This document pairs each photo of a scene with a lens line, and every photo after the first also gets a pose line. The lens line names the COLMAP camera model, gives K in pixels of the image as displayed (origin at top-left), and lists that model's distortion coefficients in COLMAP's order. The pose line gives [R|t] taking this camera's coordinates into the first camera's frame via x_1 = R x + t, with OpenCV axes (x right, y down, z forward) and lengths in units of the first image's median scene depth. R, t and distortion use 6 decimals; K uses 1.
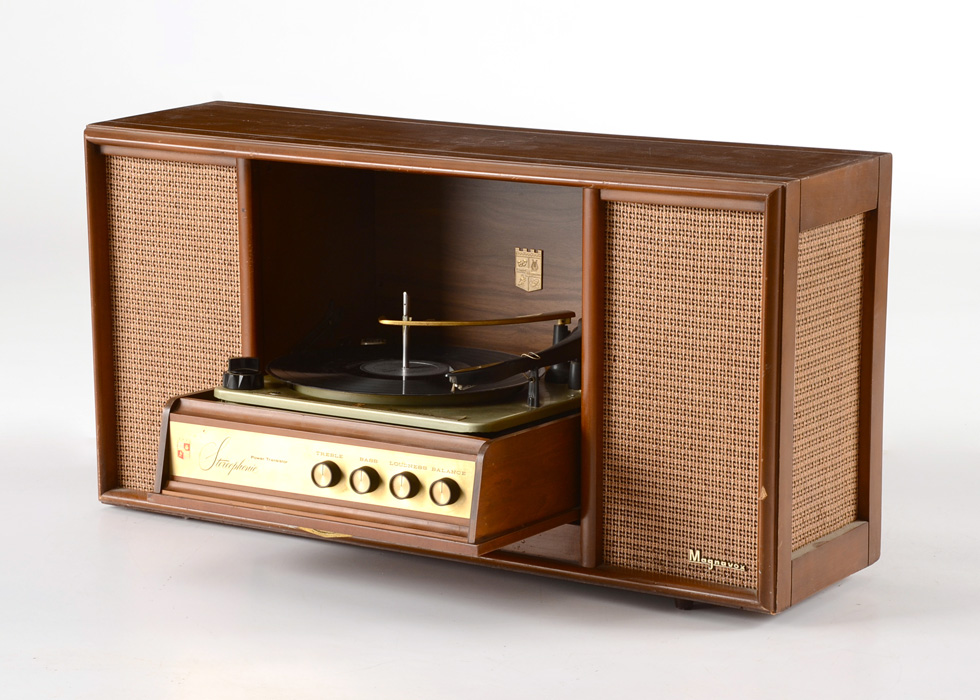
lens RADIAL K [[2987.8, 0, 492.2], [0, 2987.8, 359.0], [0, 0, 1]] dist [0.176154, 0.000000]
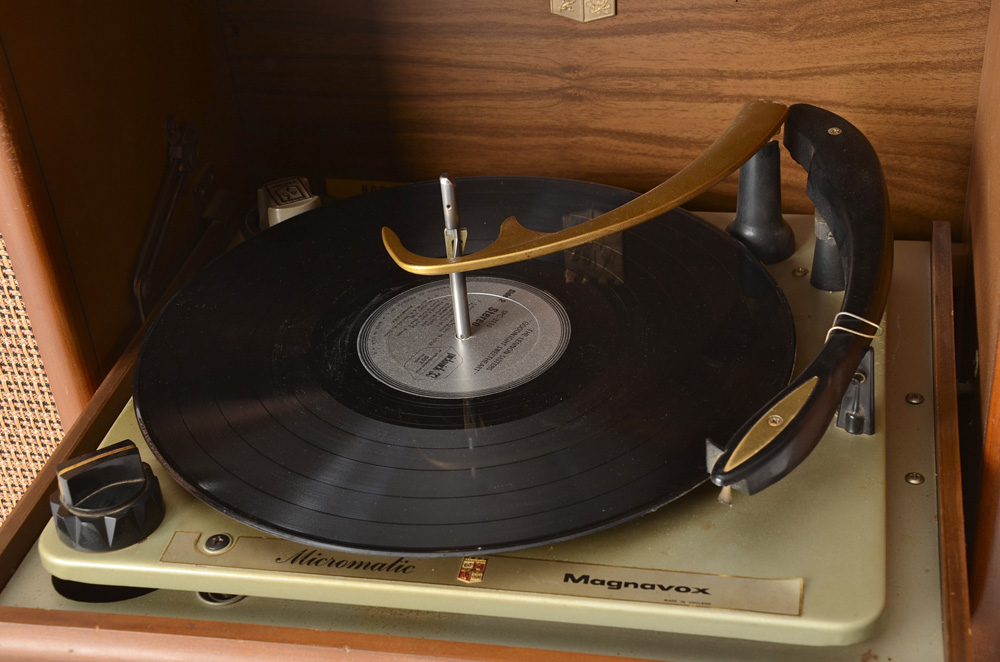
lens RADIAL K [[1657.7, 0, 498.9], [0, 1657.7, 326.0], [0, 0, 1]] dist [0.194312, 0.000000]
pose [[0.936469, -0.258761, 0.236790, -0.081155], [0.144020, 0.899230, 0.413089, -0.096782], [-0.319820, -0.352743, 0.879368, 0.798506]]
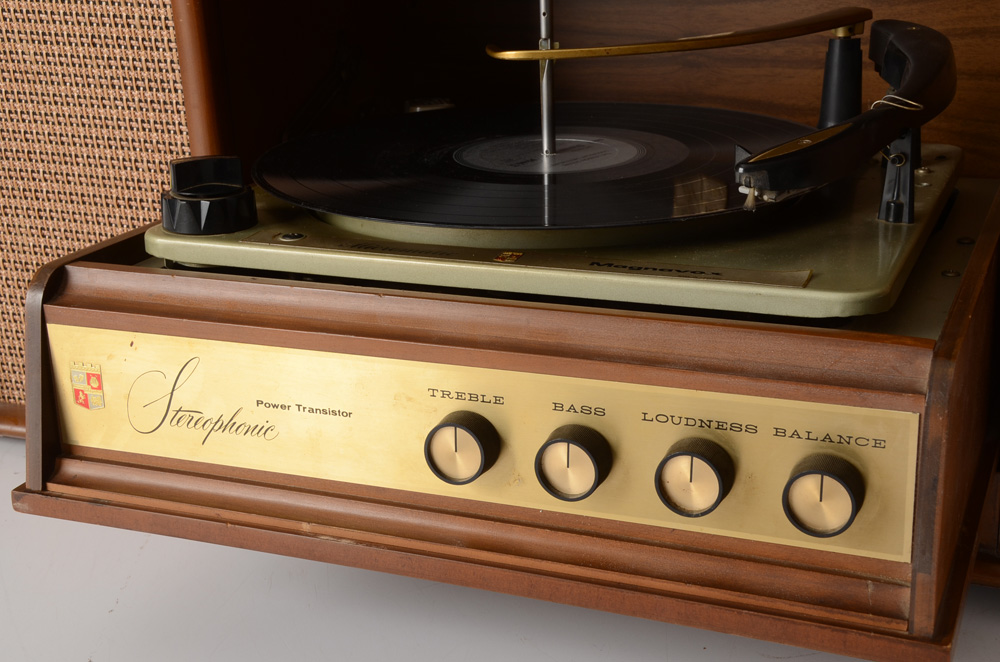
lens RADIAL K [[1481.4, 0, 492.8], [0, 1481.4, 352.1], [0, 0, 1]] dist [0.137597, 0.000000]
pose [[0.986509, -0.094943, 0.133362, -0.073127], [0.072700, 0.983986, 0.162745, -0.004973], [-0.146678, -0.150854, 0.977614, 0.773988]]
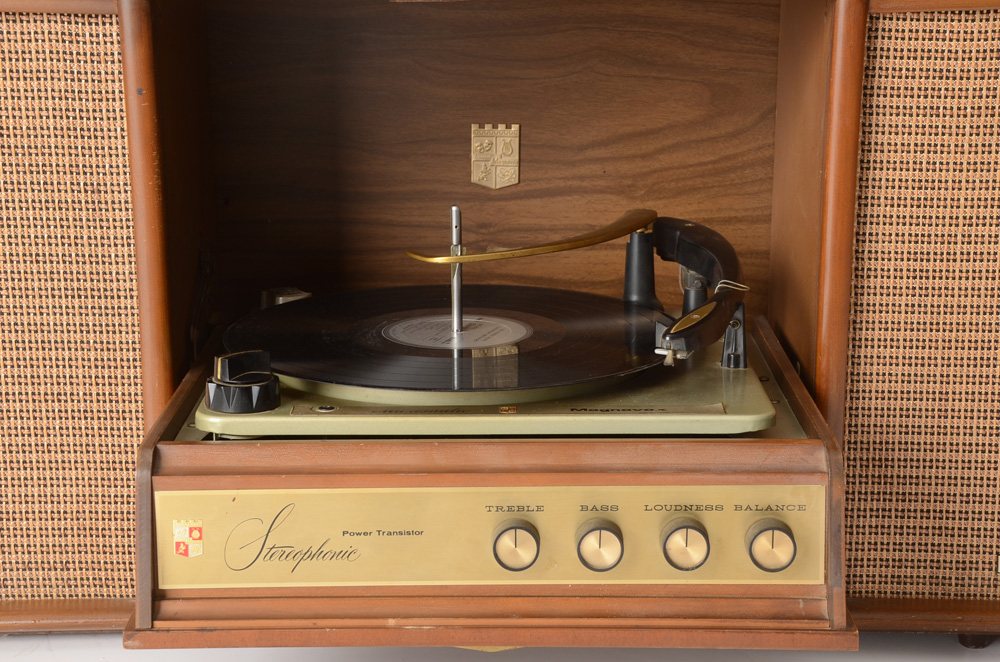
lens RADIAL K [[2059.2, 0, 500.1], [0, 2059.2, 330.2], [0, 0, 1]] dist [0.286972, 0.000000]
pose [[0.854780, -0.134493, 0.501261, -0.233845], [0.106188, 0.990728, 0.084744, -0.032089], [-0.508011, -0.019210, 0.861136, 0.642442]]
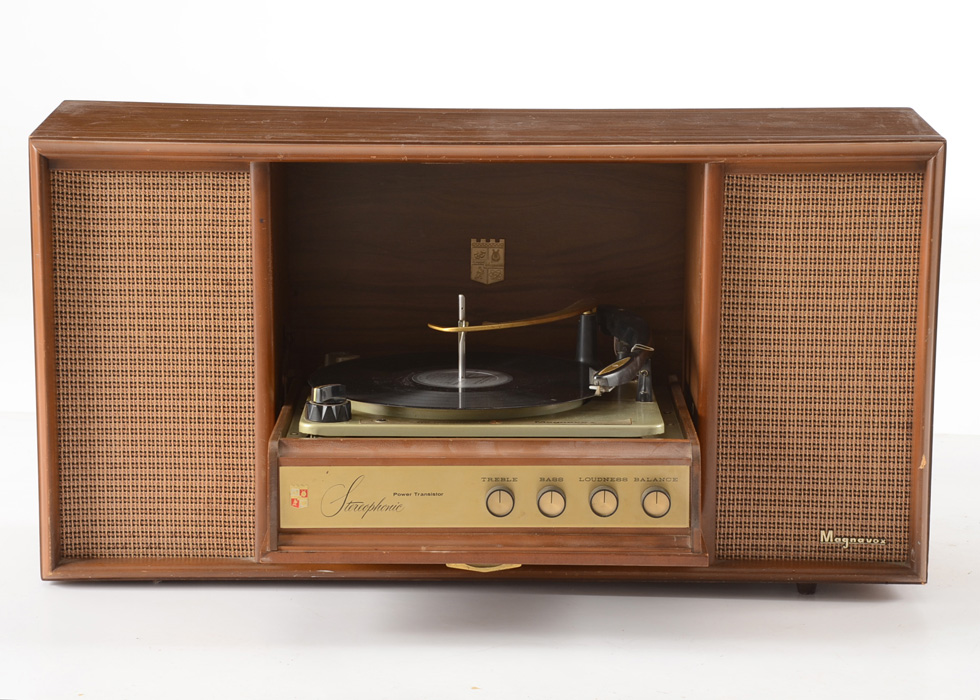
lens RADIAL K [[2937.6, 0, 491.5], [0, 2937.6, 353.6], [0, 0, 1]] dist [0.366561, 0.000000]
pose [[0.854614, -0.105101, 0.508516, -0.481894], [0.099957, 0.994284, 0.037512, -0.037589], [-0.509552, 0.018771, 0.860235, 0.226513]]
